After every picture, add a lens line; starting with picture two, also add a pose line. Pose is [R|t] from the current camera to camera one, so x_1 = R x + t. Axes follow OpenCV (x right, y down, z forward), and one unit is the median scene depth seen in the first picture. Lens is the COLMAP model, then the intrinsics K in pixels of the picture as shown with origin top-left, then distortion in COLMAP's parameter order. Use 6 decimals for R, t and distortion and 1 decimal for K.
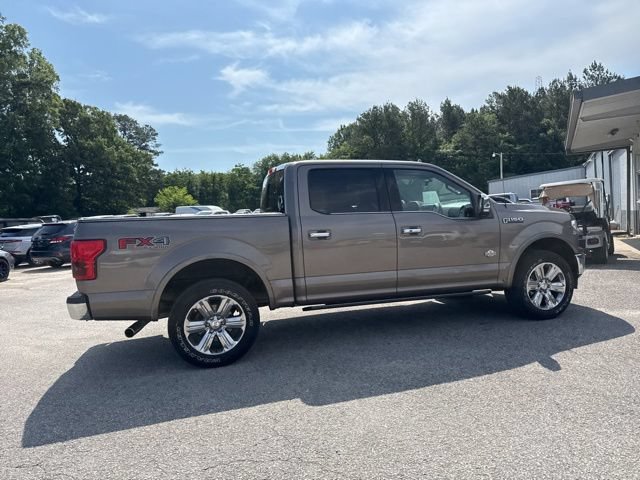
lens RADIAL K [[449.1, 0, 323.7], [0, 449.1, 238.0], [0, 0, 1]] dist [0.041033, -0.049143]
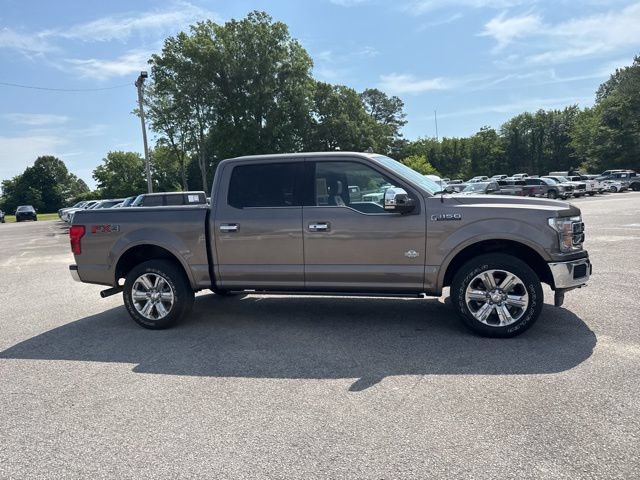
lens RADIAL K [[449.1, 0, 322.8], [0, 449.1, 244.6], [0, 0, 1]] dist [0.041033, -0.049143]
pose [[0.852145, 0.062495, -0.519561, 0.655151], [-0.016637, 0.995577, 0.092466, -0.061045], [0.523042, -0.070151, 0.849415, 0.152965]]
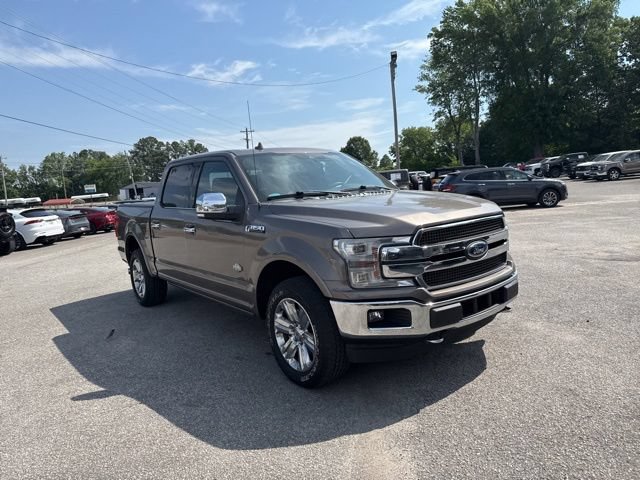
lens RADIAL K [[449.1, 0, 321.6], [0, 449.1, 240.6], [0, 0, 1]] dist [0.041033, -0.049143]
pose [[0.370692, 0.135965, -0.918750, 1.096364], [0.010215, 0.988570, 0.150419, -0.123713], [0.928700, -0.065144, 0.365066, 0.828288]]
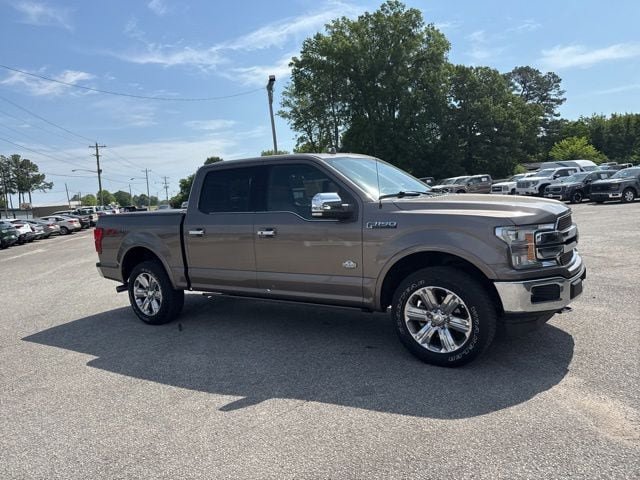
lens RADIAL K [[449.1, 0, 322.8], [0, 449.1, 243.0], [0, 0, 1]] dist [0.041033, -0.049143]
pose [[0.646198, 0.082134, -0.758738, 0.914813], [0.002961, 0.993915, 0.110113, -0.090247], [0.763164, -0.073401, 0.642022, 0.435135]]
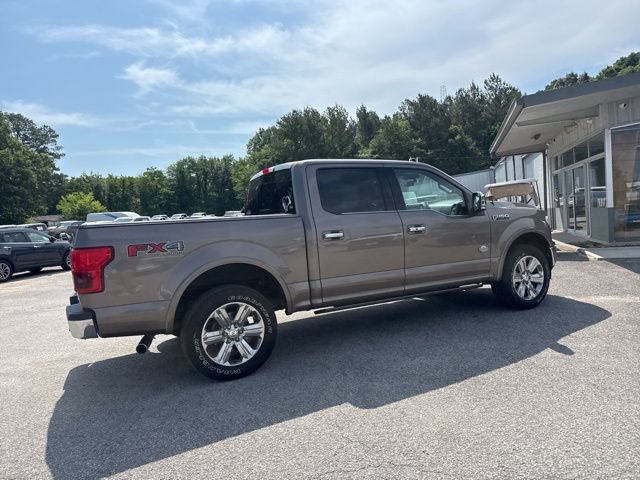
lens RADIAL K [[449.1, 0, 323.7], [0, 449.1, 240.6], [0, 0, 1]] dist [0.041033, -0.049143]
pose [[0.983362, -0.030445, 0.179088, -0.176526], [0.030957, 0.999521, -0.000068, 0.003367], [-0.179000, 0.005611, 0.983833, 0.034259]]
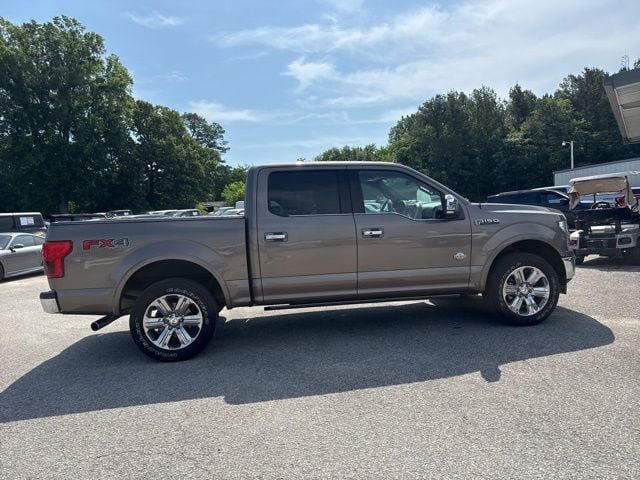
lens RADIAL K [[449.1, 0, 323.7], [0, 449.1, 240.6], [0, 0, 1]] dist [0.041033, -0.049143]
pose [[0.989631, 0.006676, -0.143476, 0.211081], [-0.003617, 0.999761, 0.021569, -0.018015], [0.143585, -0.020826, 0.989419, 0.004477]]
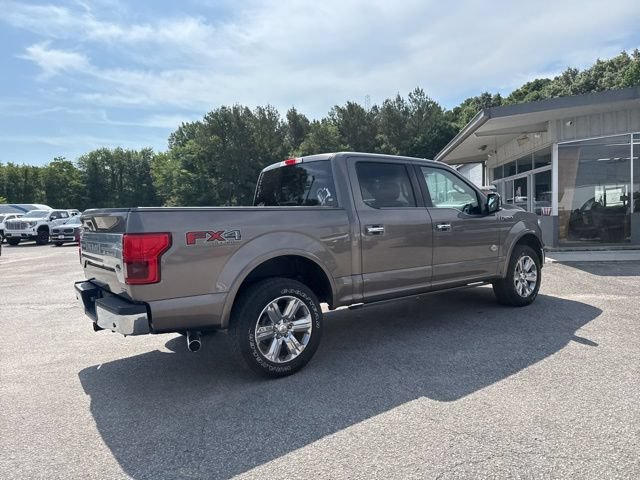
lens RADIAL K [[449.1, 0, 324.1], [0, 449.1, 243.1], [0, 0, 1]] dist [0.041033, -0.049143]
pose [[0.937298, -0.006726, 0.348464, -0.384575], [0.006014, 0.999977, 0.003124, 0.016350], [-0.348477, -0.000832, 0.937317, 0.113158]]
